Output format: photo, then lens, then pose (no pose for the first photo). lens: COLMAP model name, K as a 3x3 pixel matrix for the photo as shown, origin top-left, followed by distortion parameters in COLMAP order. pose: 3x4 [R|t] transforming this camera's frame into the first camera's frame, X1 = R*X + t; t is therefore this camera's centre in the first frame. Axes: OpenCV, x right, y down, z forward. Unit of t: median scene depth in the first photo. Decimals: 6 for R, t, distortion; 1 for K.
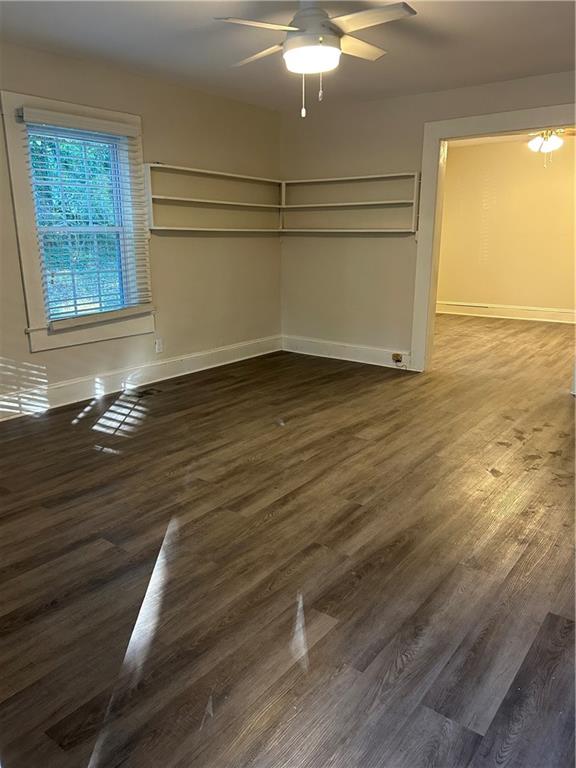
lens RADIAL K [[576.9, 0, 287.3], [0, 576.9, 384.3], [0, 0, 1]] dist [0.046343, -0.052549]
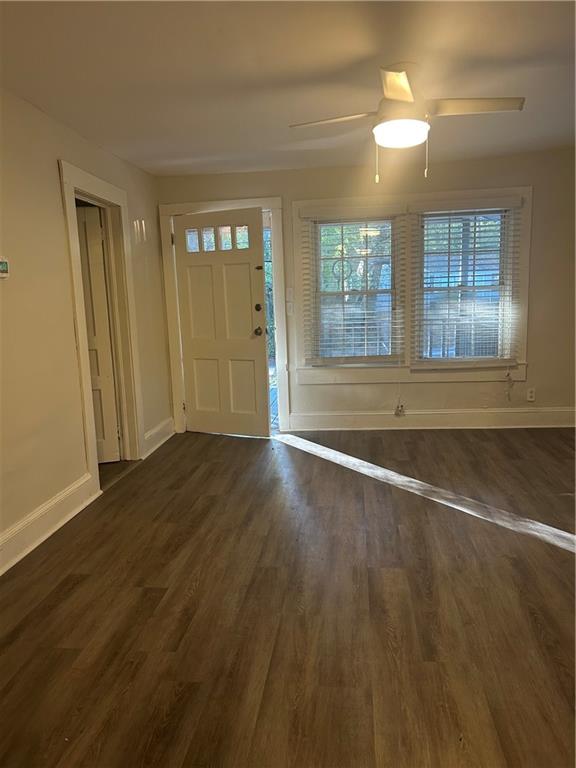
lens RADIAL K [[576.9, 0, 288.1], [0, 576.9, 384.3], [0, 0, 1]] dist [0.046343, -0.052549]
pose [[-0.858260, 0.113068, -0.500606, 0.660179], [-0.094419, 0.923993, 0.370571, -0.438916], [0.504456, 0.365313, -0.782350, 1.591664]]
